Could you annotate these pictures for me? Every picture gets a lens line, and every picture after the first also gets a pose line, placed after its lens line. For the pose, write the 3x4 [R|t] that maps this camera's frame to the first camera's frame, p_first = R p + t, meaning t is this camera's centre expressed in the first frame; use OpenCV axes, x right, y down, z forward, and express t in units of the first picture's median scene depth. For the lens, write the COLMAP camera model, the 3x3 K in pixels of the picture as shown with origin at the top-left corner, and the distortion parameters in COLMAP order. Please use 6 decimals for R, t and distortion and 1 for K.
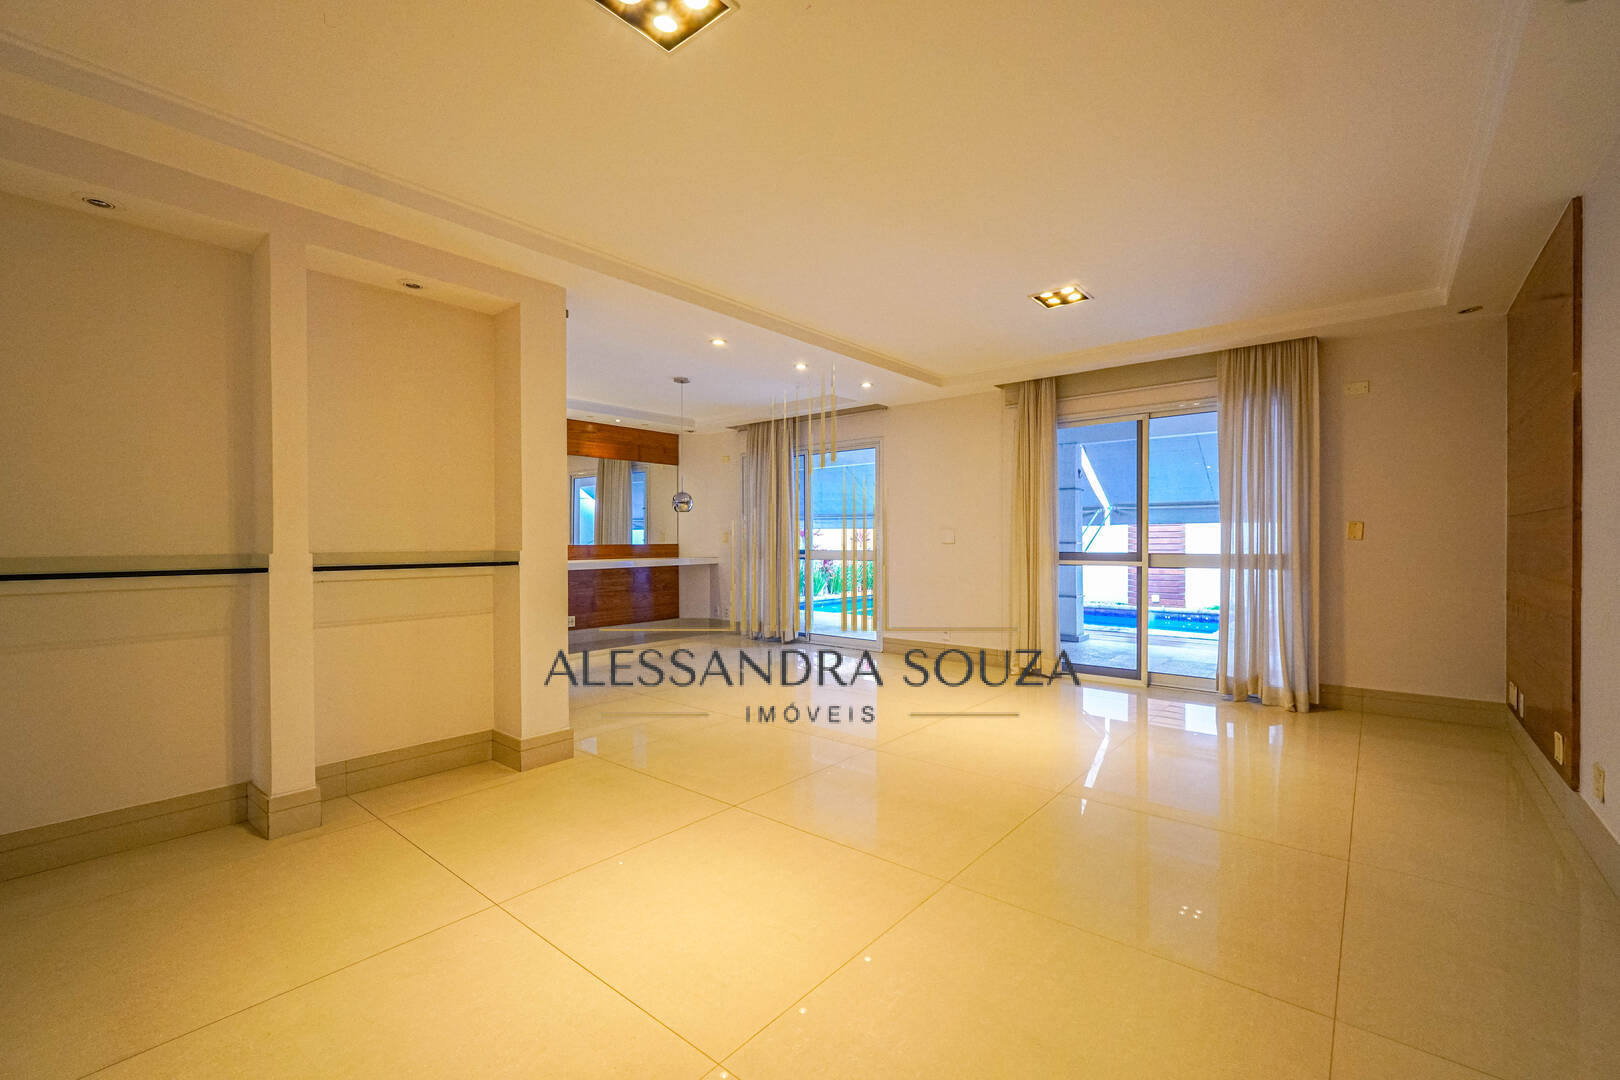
lens RADIAL K [[684.2, 0, 812.8], [0, 684.2, 545.4], [0, 0, 1]] dist [-0.004162, 0.002149]
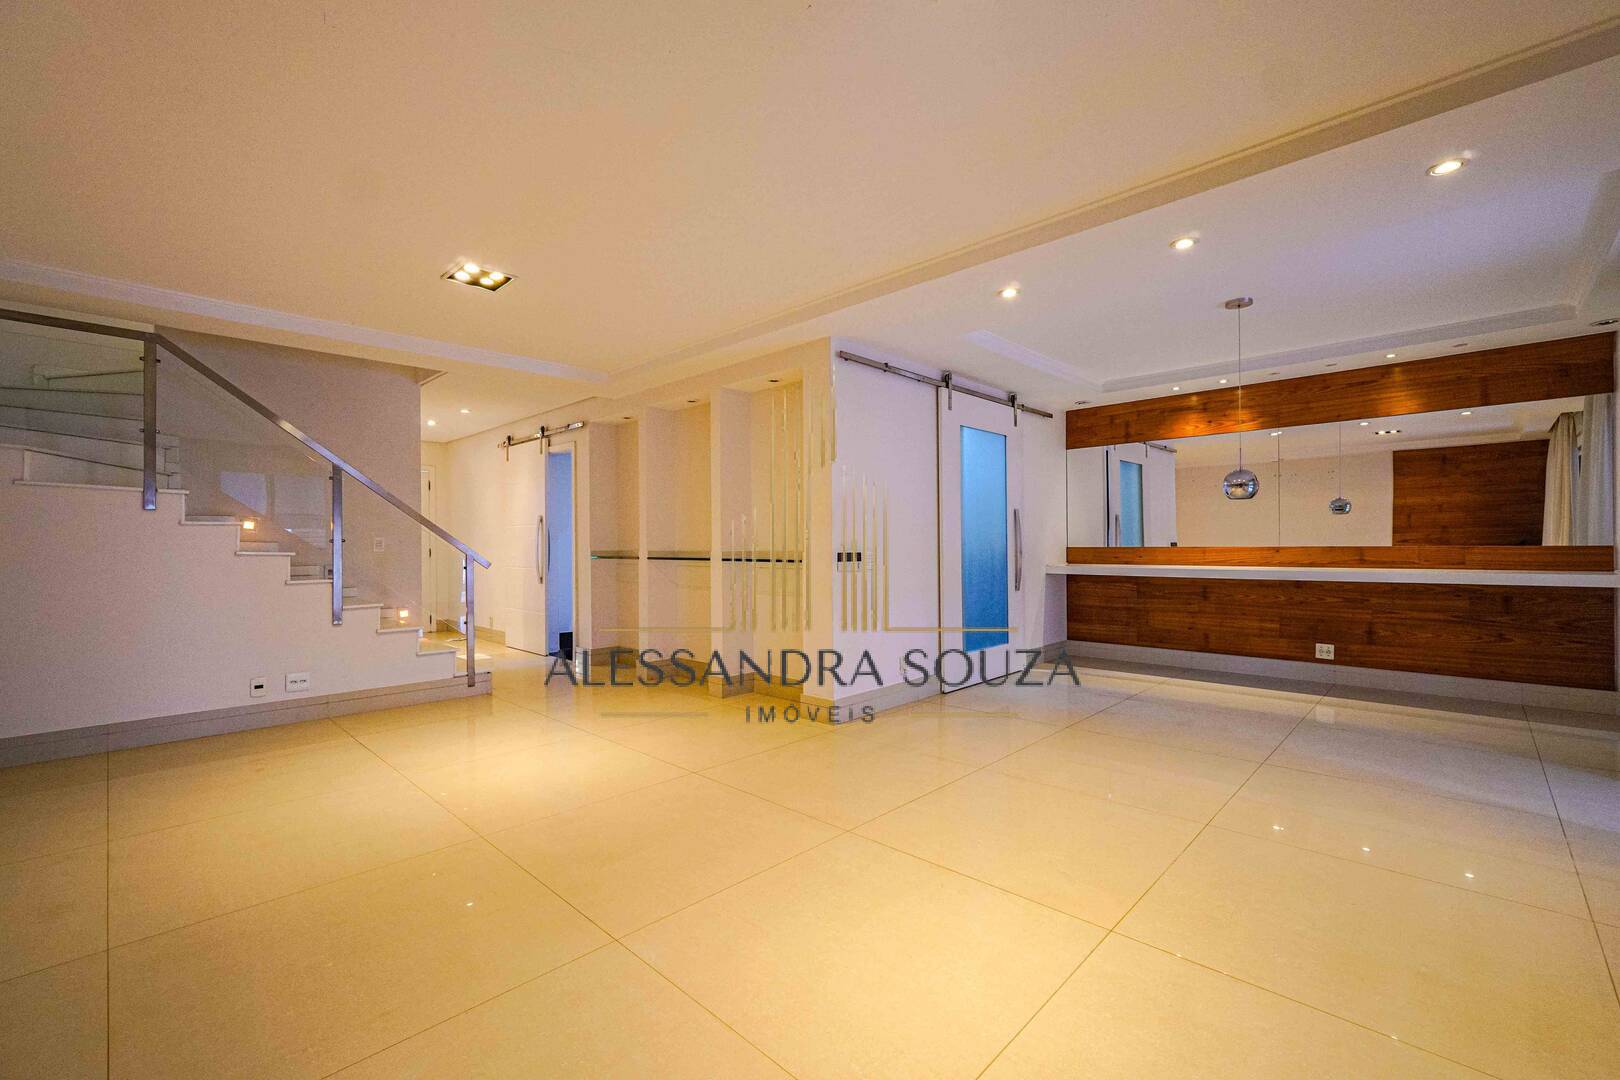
lens RADIAL K [[684.2, 0, 810.4], [0, 684.2, 541.9], [0, 0, 1]] dist [-0.004162, 0.002149]
pose [[-0.071491, 0.001420, -0.997440, 0.511477], [-0.000395, 0.999999, 0.001452, -0.007534], [0.997441, 0.000498, -0.071490, 0.631875]]
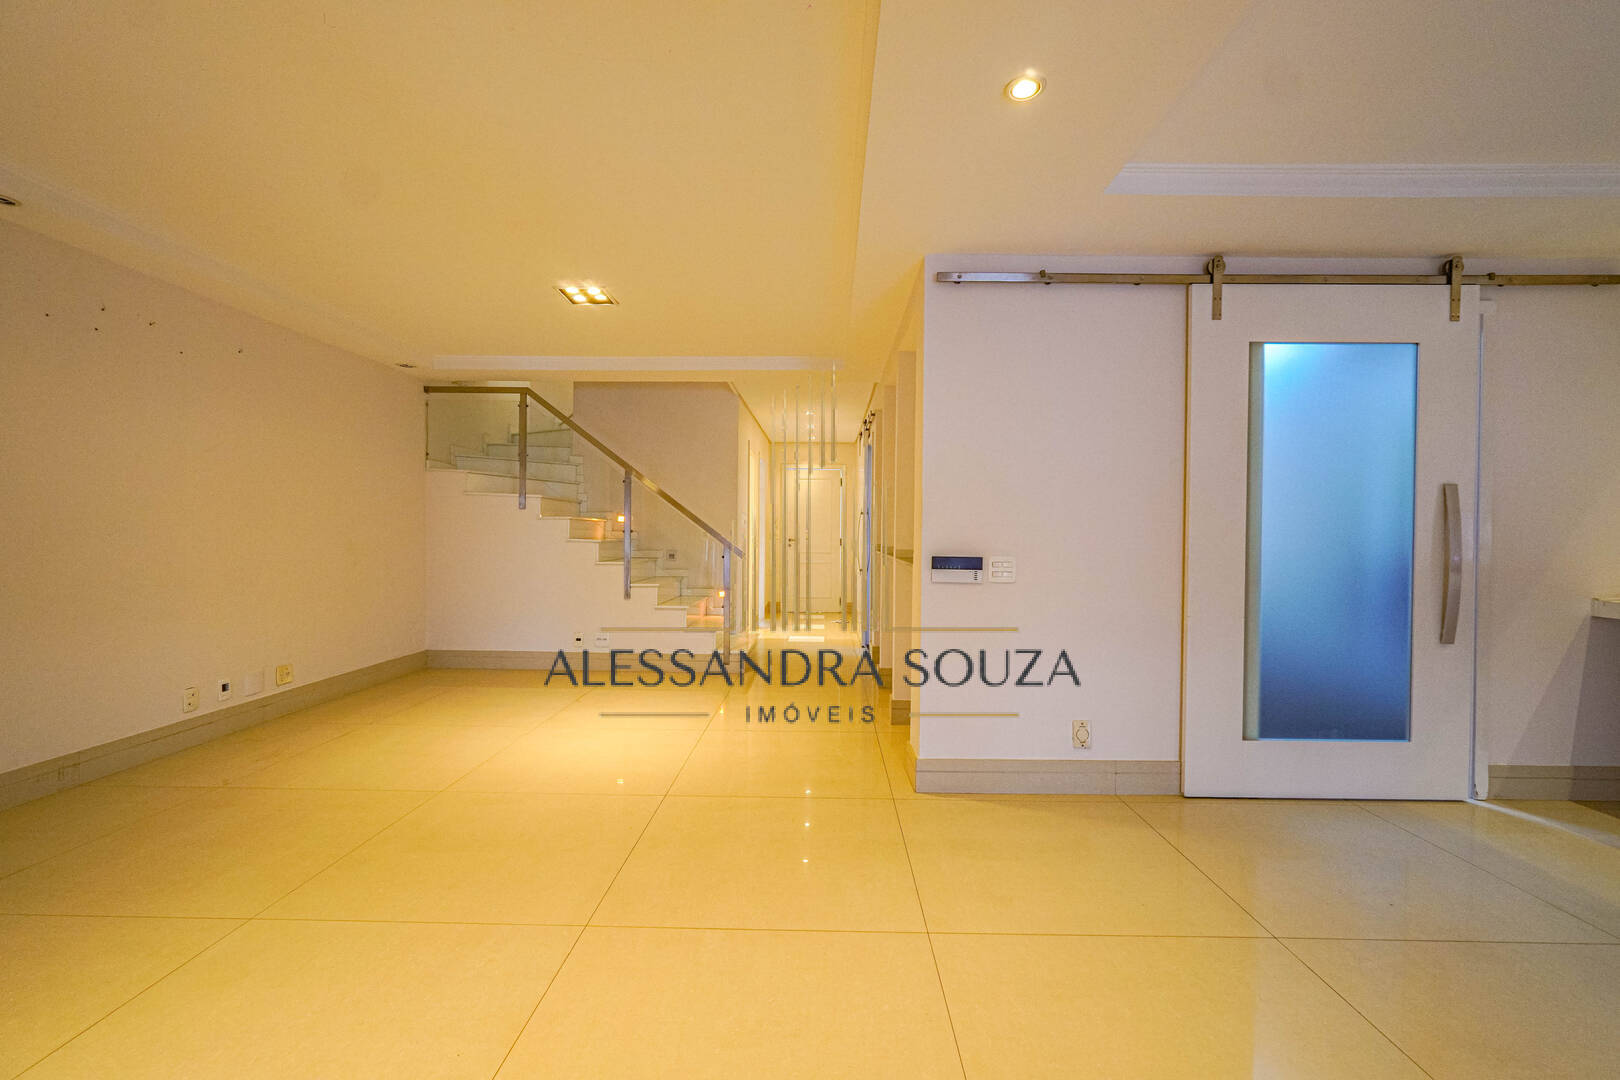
lens RADIAL K [[684.2, 0, 812.9], [0, 684.2, 542.3], [0, 0, 1]] dist [-0.004162, 0.002149]
pose [[-0.776382, 0.007028, -0.630223, 0.183687], [-0.009534, 0.999692, 0.022893, -0.016473], [0.630190, 0.023782, -0.776076, 0.961065]]
